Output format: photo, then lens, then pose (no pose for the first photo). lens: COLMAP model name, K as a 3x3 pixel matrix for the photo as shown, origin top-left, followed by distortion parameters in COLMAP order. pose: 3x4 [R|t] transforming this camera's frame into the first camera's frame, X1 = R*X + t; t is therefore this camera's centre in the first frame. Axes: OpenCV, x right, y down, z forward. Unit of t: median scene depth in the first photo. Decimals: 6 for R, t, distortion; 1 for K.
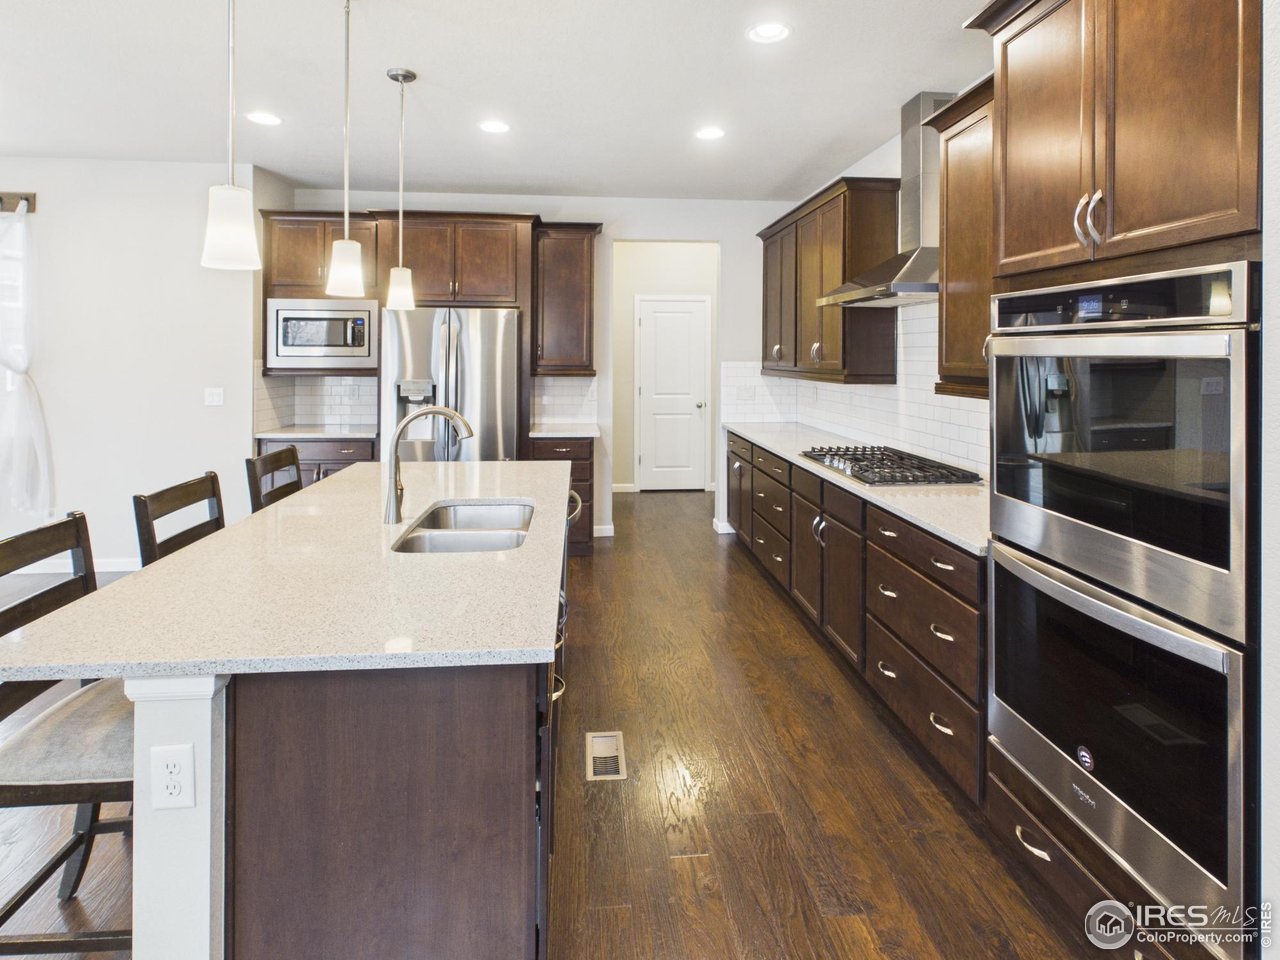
lens RADIAL K [[672.9, 0, 640.0], [0, 672.9, 356.7], [0, 0, 1]] dist [0.000908, 0.000306]
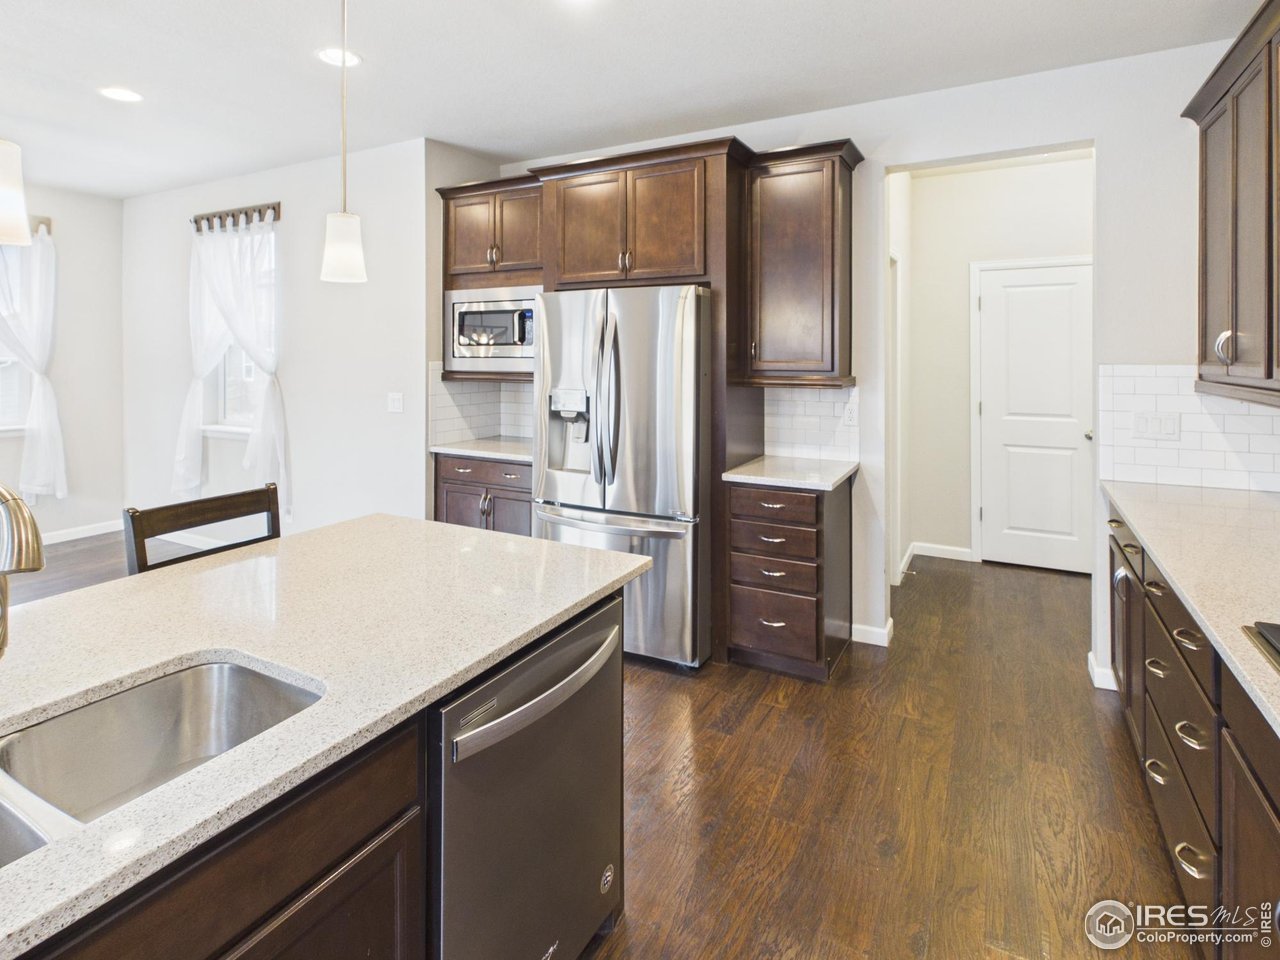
lens RADIAL K [[672.9, 0, 640.0], [0, 672.9, 356.7], [0, 0, 1]] dist [0.000908, 0.000306]
pose [[0.833056, -0.003235, -0.553179, 0.134554], [0.003991, 0.999992, 0.000162, -0.000945], [0.553174, -0.002343, 0.833062, 0.420605]]
